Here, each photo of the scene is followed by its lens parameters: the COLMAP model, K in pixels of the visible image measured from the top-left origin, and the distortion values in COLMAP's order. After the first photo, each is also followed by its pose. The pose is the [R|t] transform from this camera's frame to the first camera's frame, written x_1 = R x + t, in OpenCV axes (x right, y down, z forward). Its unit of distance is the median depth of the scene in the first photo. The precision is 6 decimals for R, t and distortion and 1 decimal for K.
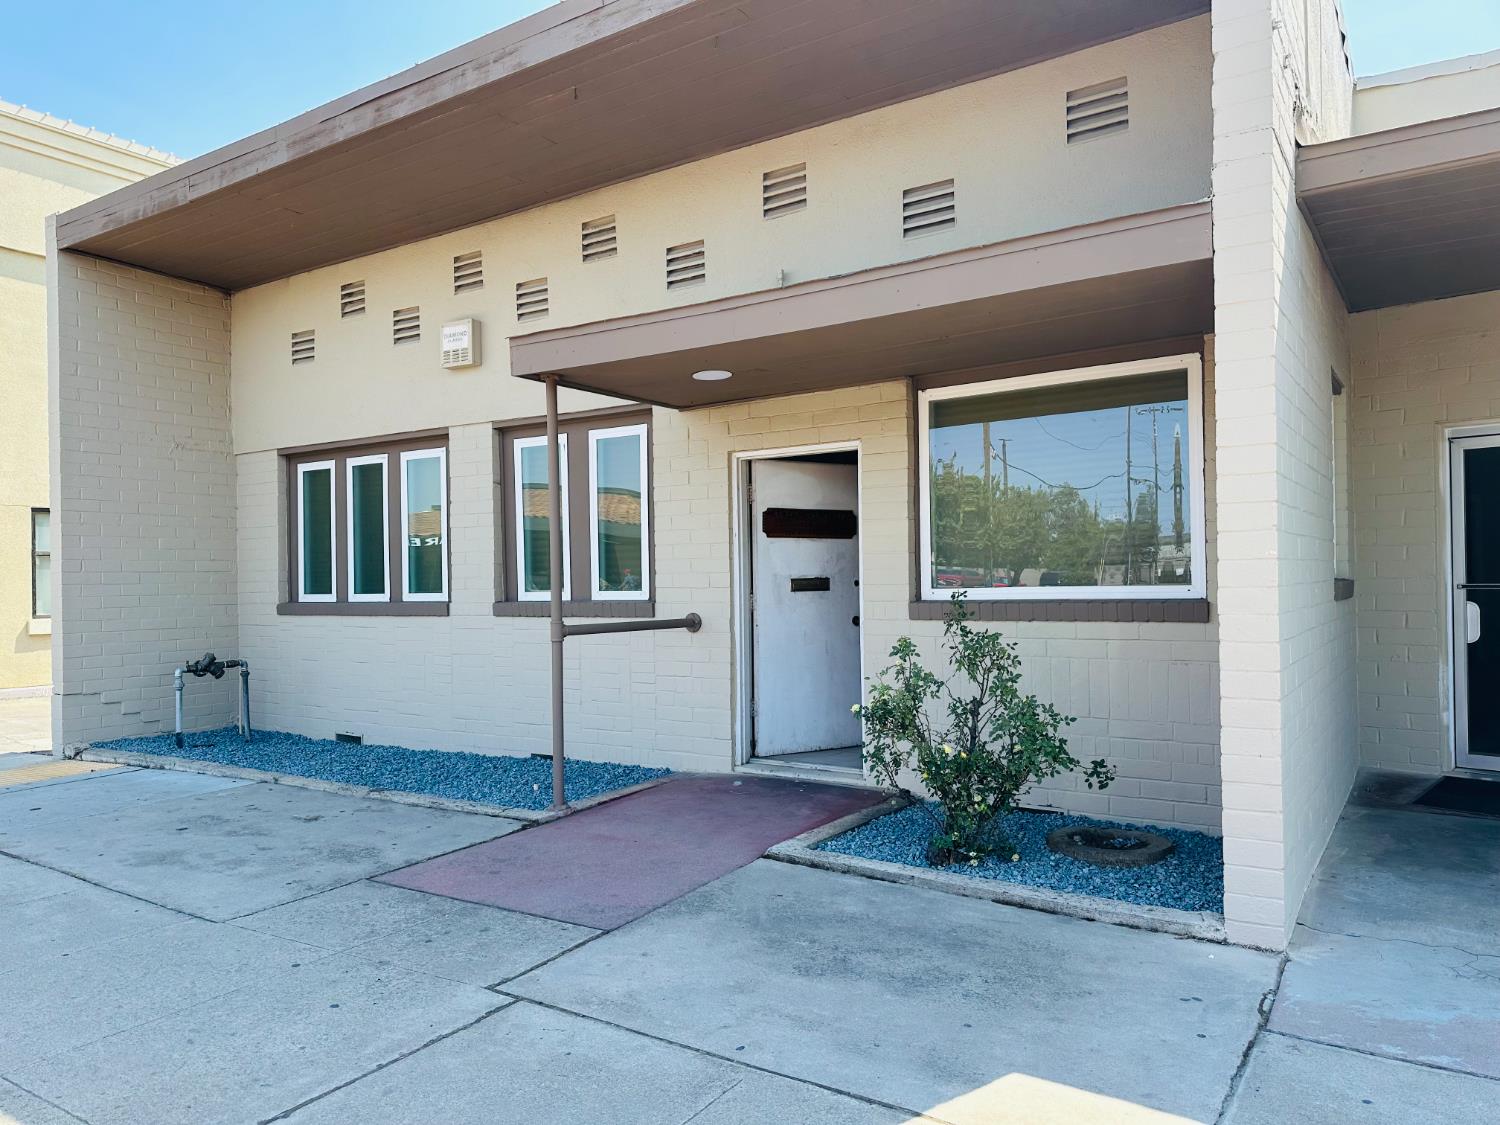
lens RADIAL K [[1059.6, 0, 711.7], [0, 1059.6, 570.8], [0, 0, 1]] dist [0.138071, -0.250199]
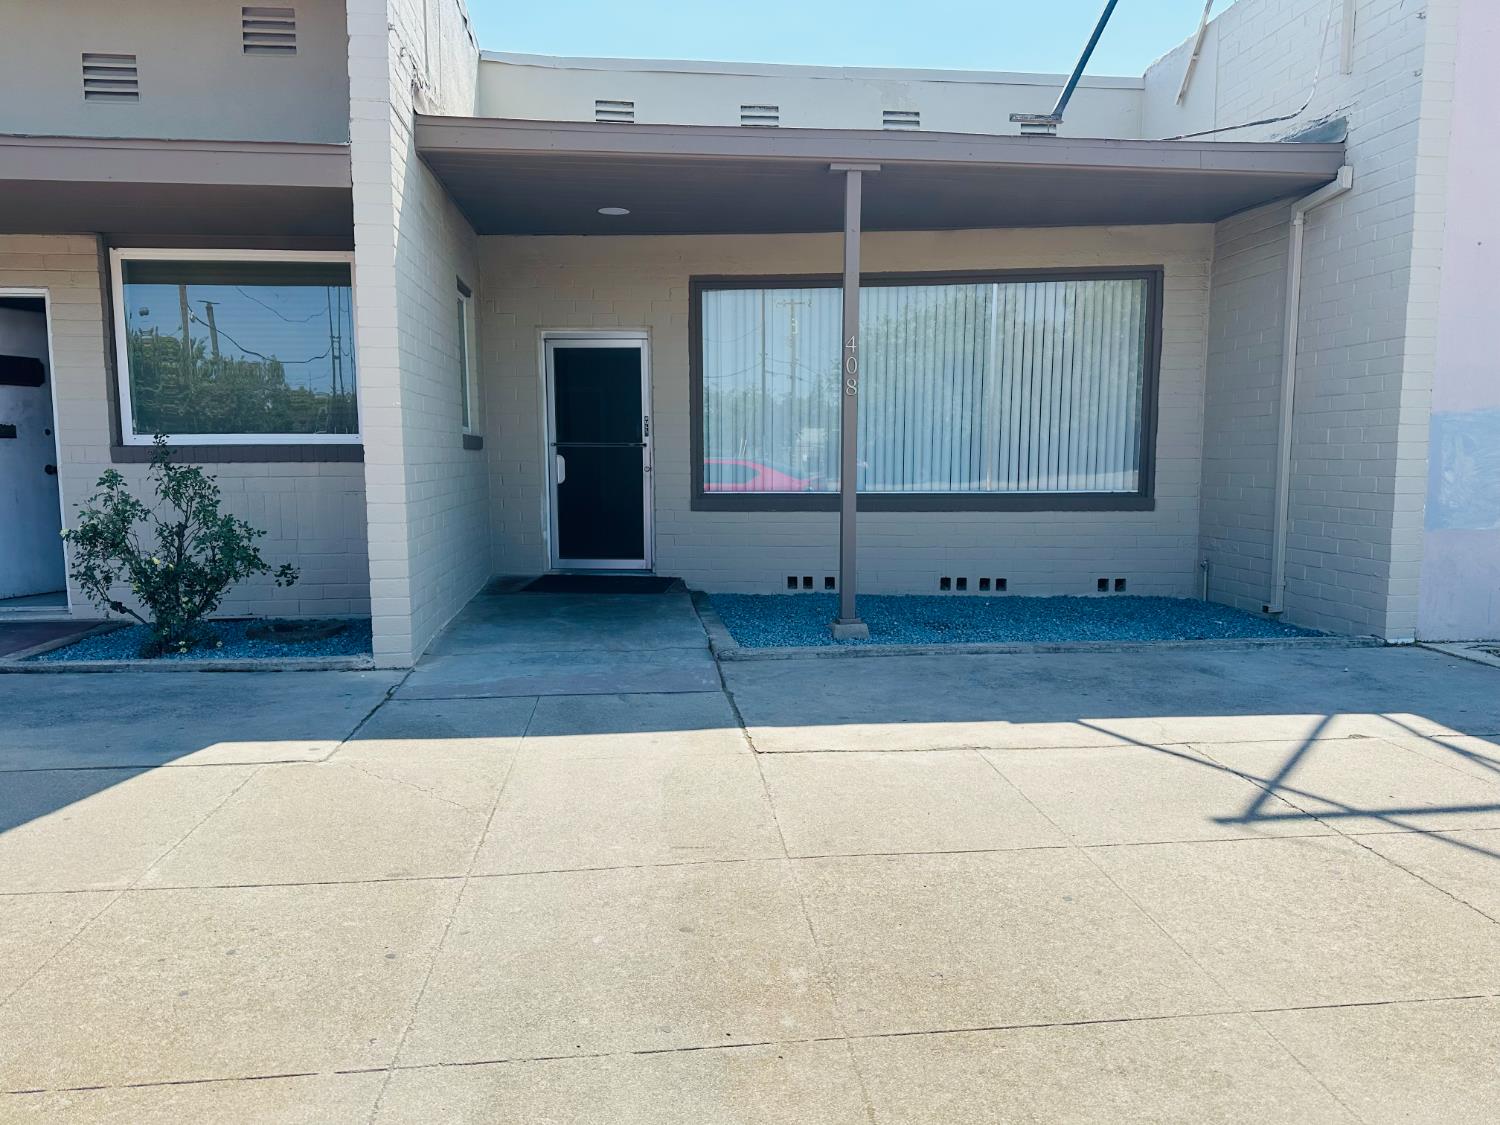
lens RADIAL K [[1070.0, 0, 757.1], [0, 1070.0, 575.9], [0, 0, 1]] dist [0.053636, -0.058650]
pose [[0.744438, -0.060802, 0.664918, -0.066342], [-0.015667, 0.993980, 0.108433, 0.030693], [-0.667508, -0.091139, 0.739004, -0.270049]]
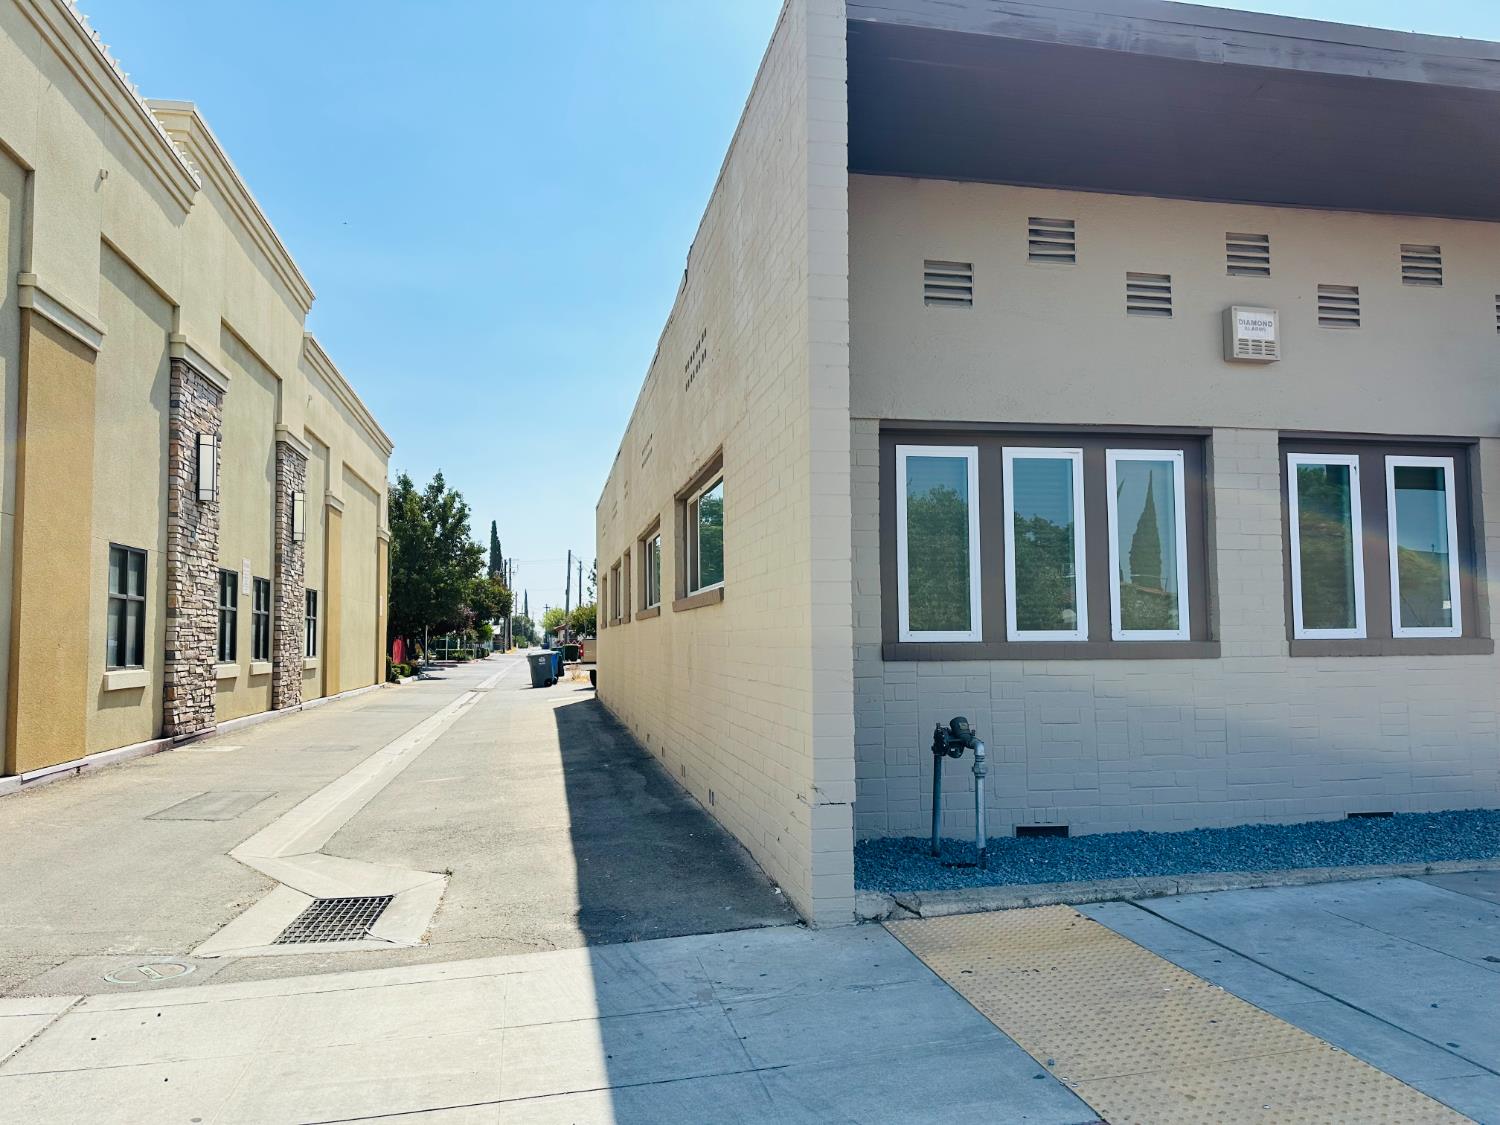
lens RADIAL K [[1070.0, 0, 757.1], [0, 1070.0, 575.9], [0, 0, 1]] dist [0.053636, -0.058650]
pose [[0.702489, 0.057598, 0.709360, -1.465366], [-0.005188, 0.997108, -0.075825, 0.060040], [-0.711676, 0.049586, 0.700756, 0.917609]]
